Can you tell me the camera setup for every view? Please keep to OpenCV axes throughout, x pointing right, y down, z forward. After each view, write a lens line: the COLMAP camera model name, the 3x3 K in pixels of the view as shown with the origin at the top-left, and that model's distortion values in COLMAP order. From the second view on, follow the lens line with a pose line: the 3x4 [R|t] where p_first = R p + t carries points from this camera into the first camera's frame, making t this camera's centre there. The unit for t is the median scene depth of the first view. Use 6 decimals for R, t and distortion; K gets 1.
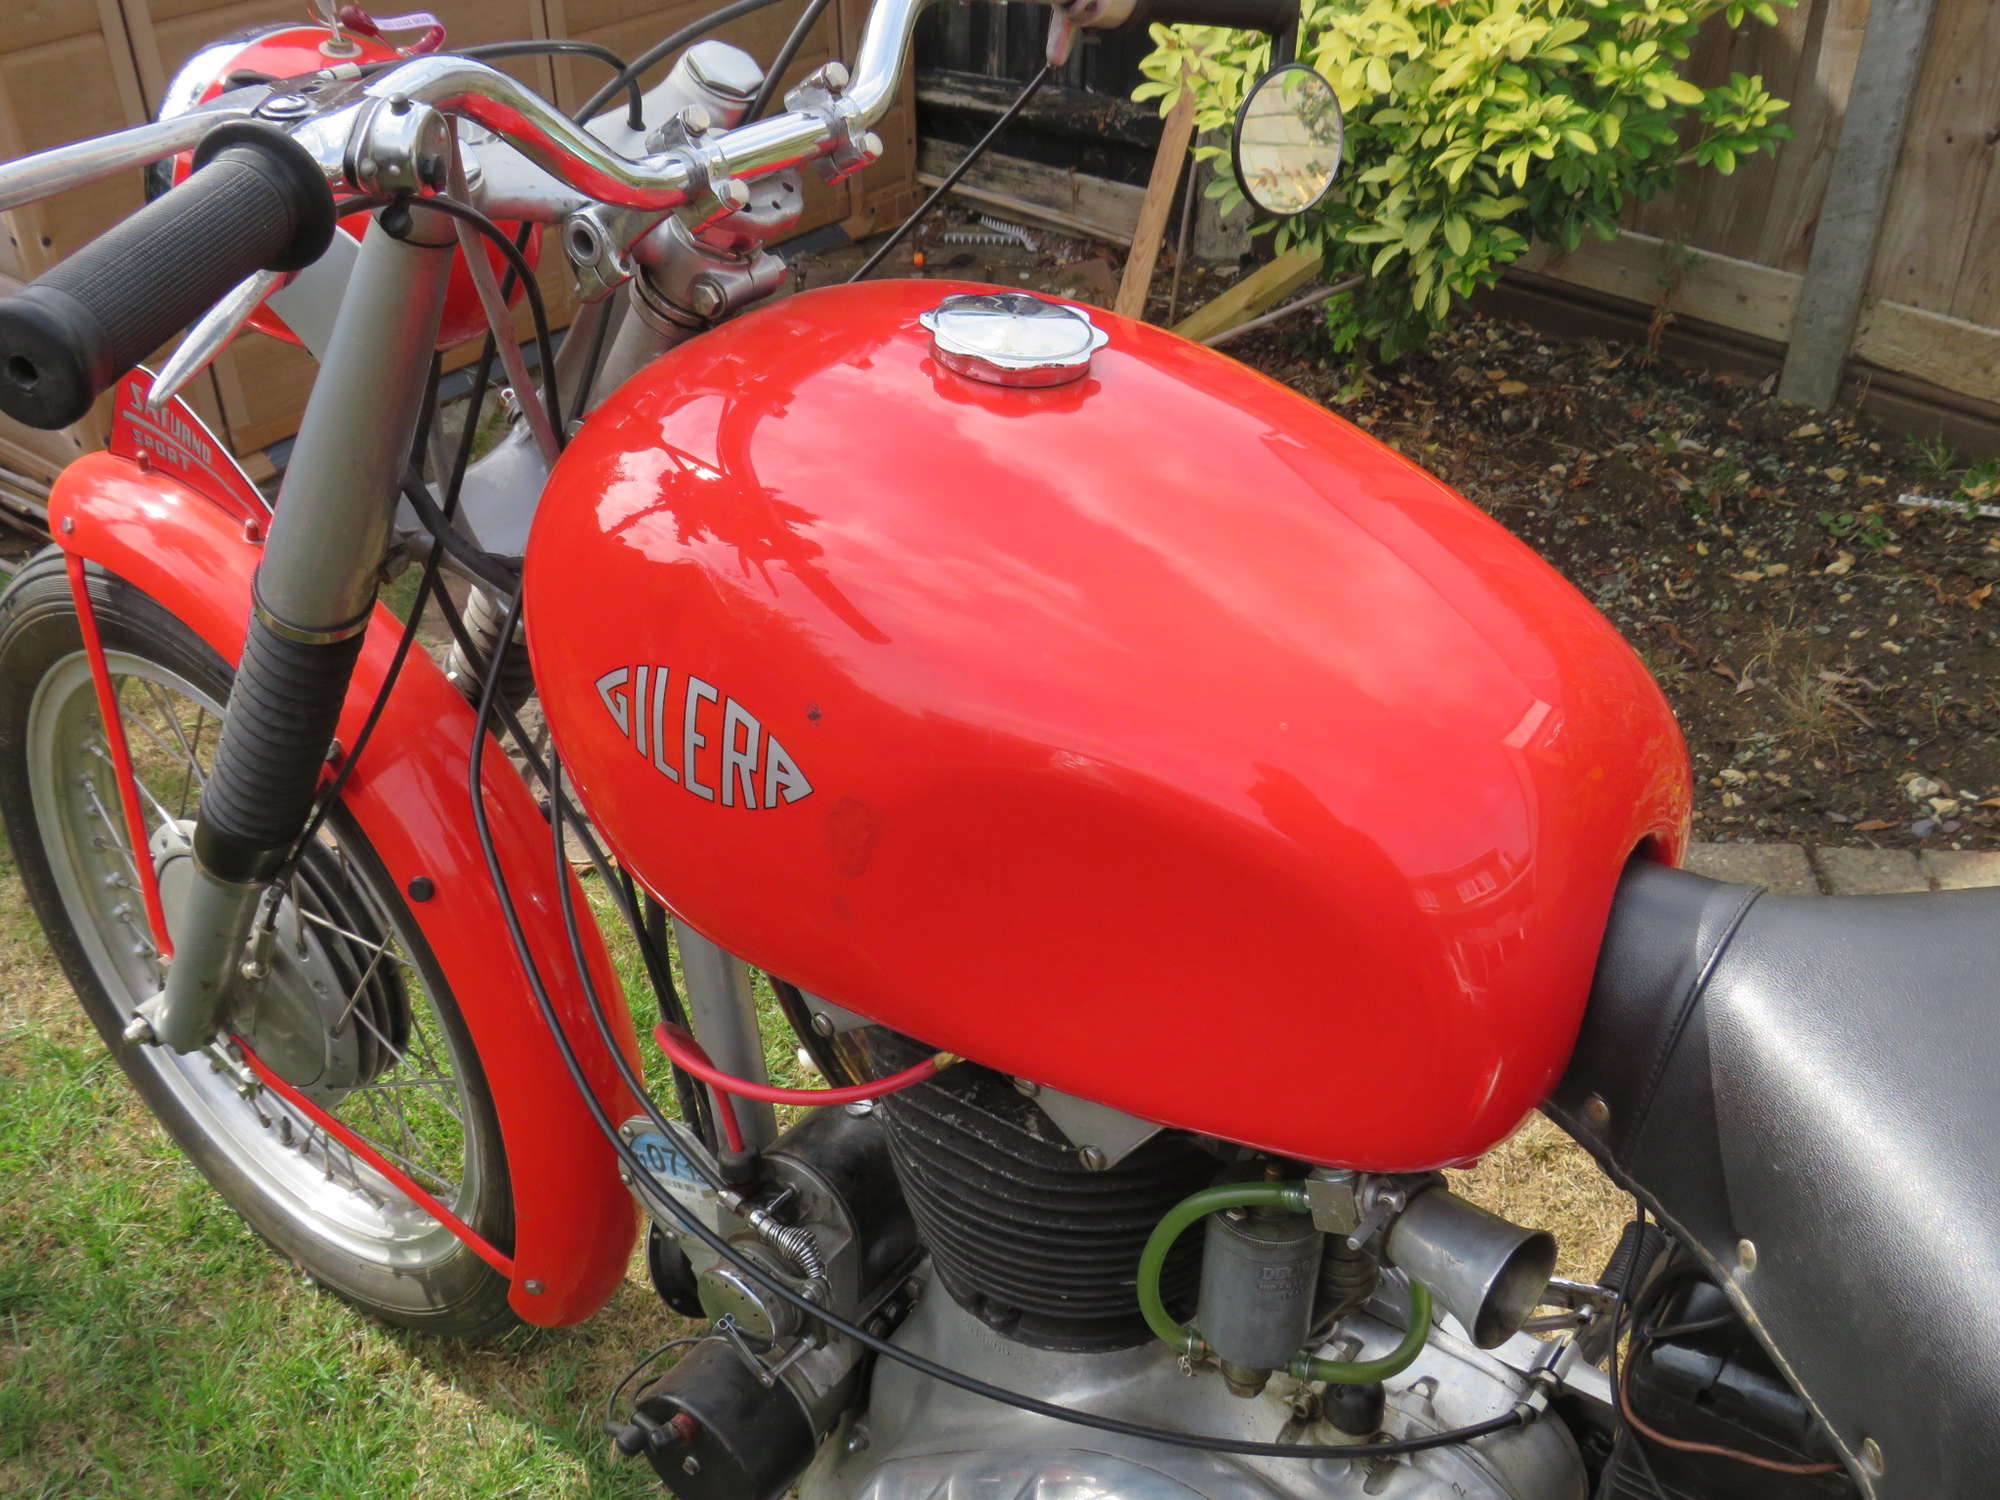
lens RADIAL K [[1904.2, 0, 1000.0], [0, 1904.2, 756.9], [0, 0, 1]] dist [-0.052733, 0.000000]
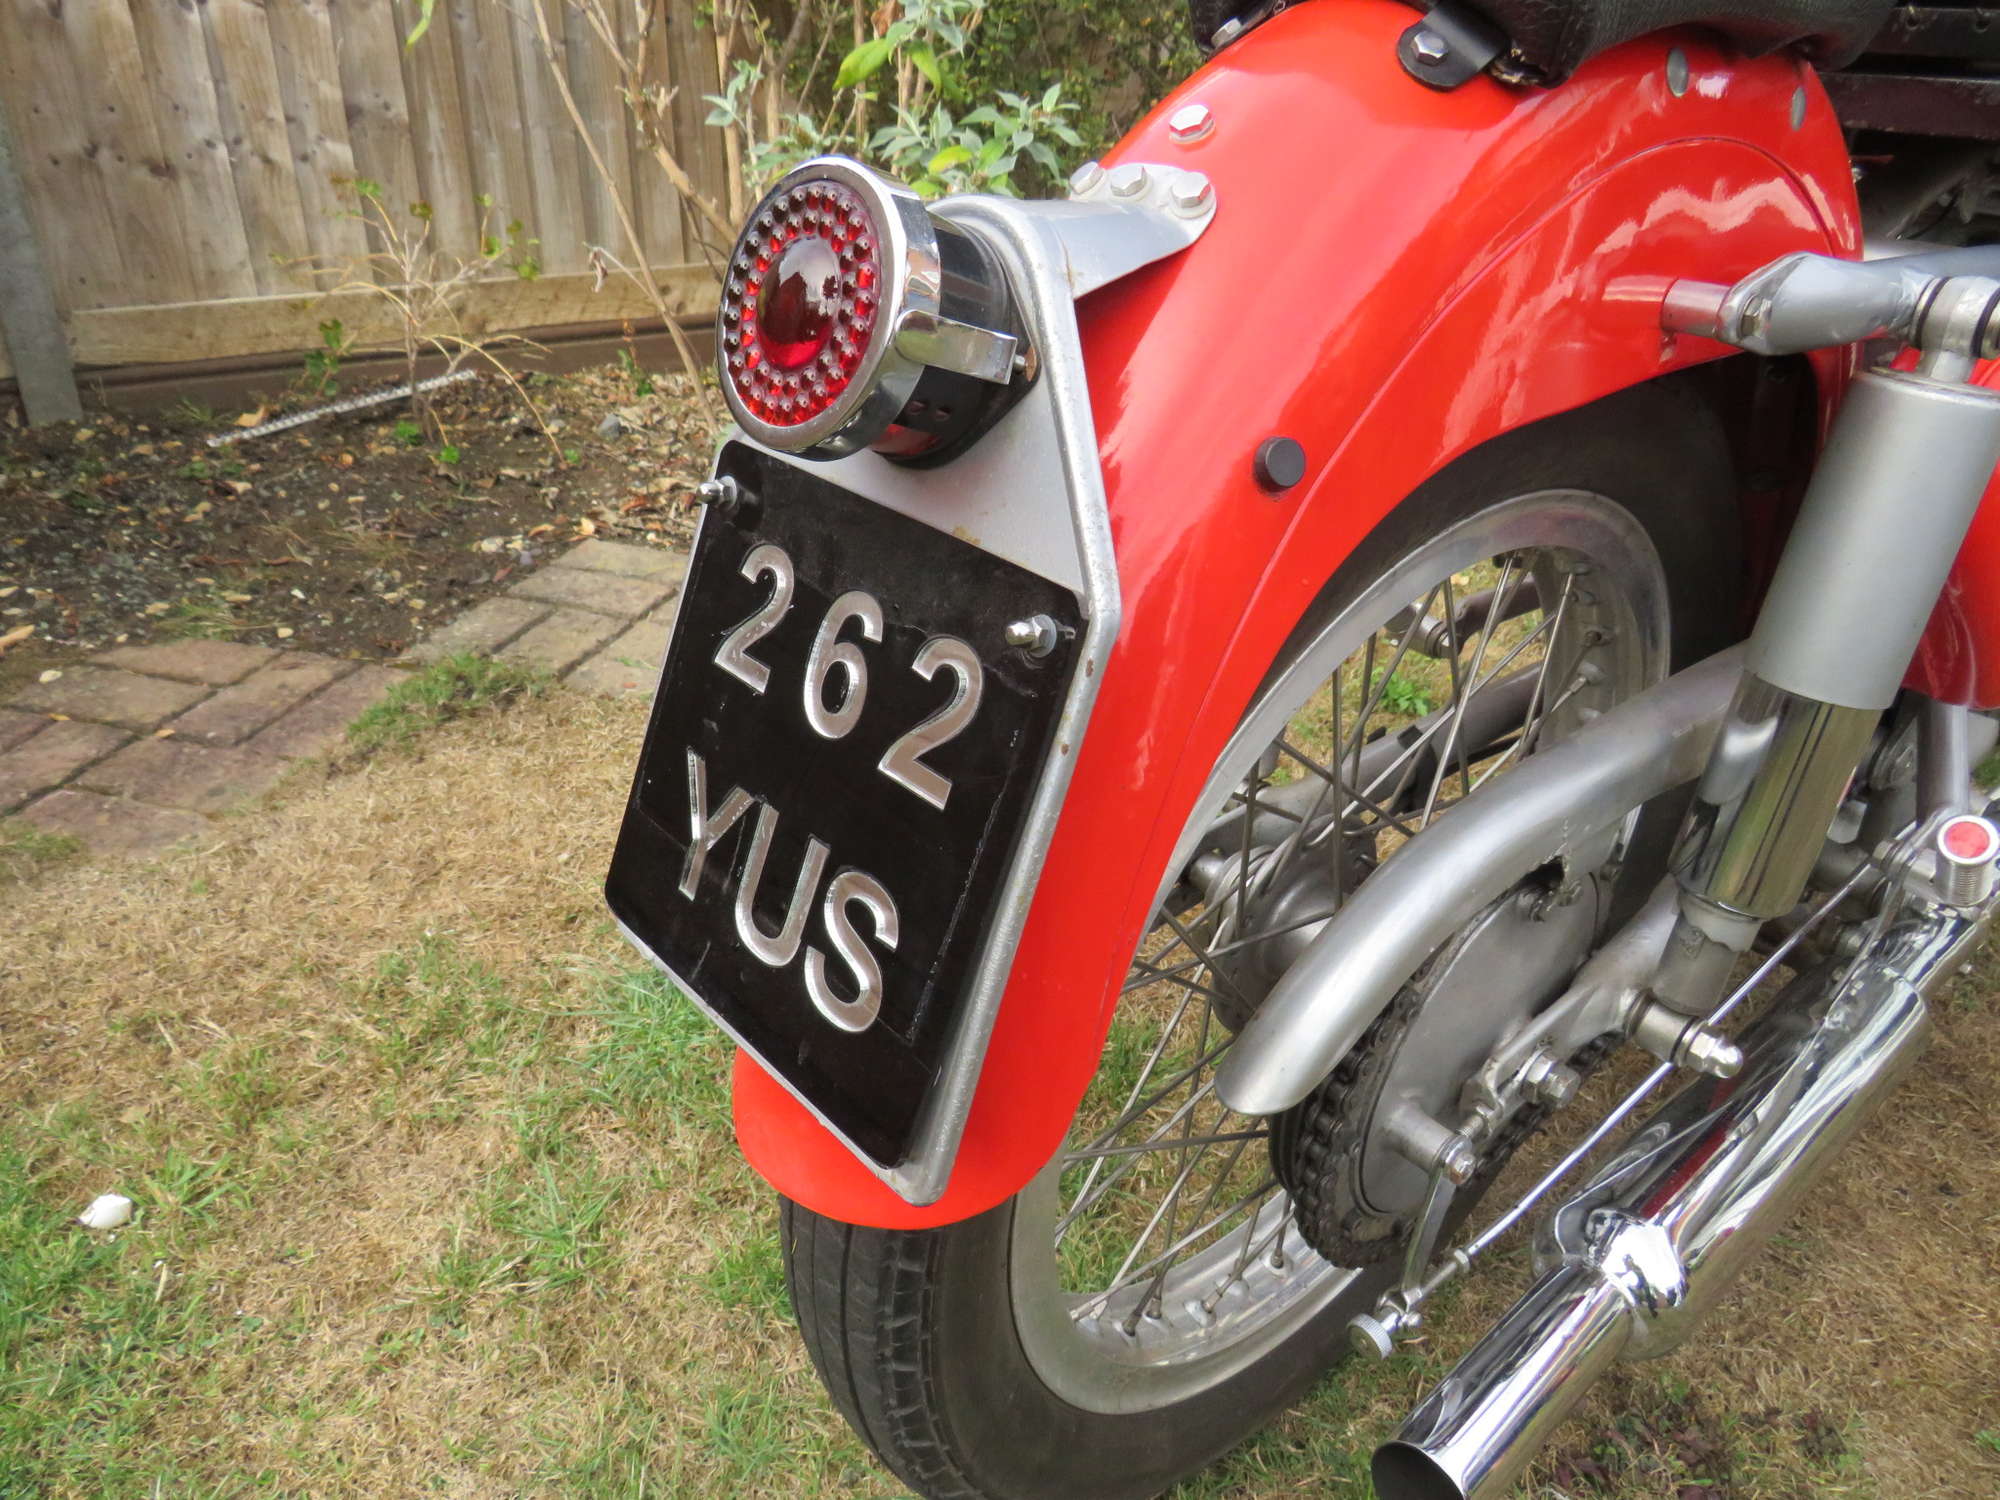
lens RADIAL K [[1414.0, 0, 998.2], [0, 1414.0, 735.8], [0, 0, 1]] dist [-0.025925, -0.001540]
pose [[0.233073, -0.451268, 0.861414, -0.297655], [0.515211, 0.808576, 0.284188, 0.023007], [-0.824764, 0.377573, 0.420955, 0.294735]]
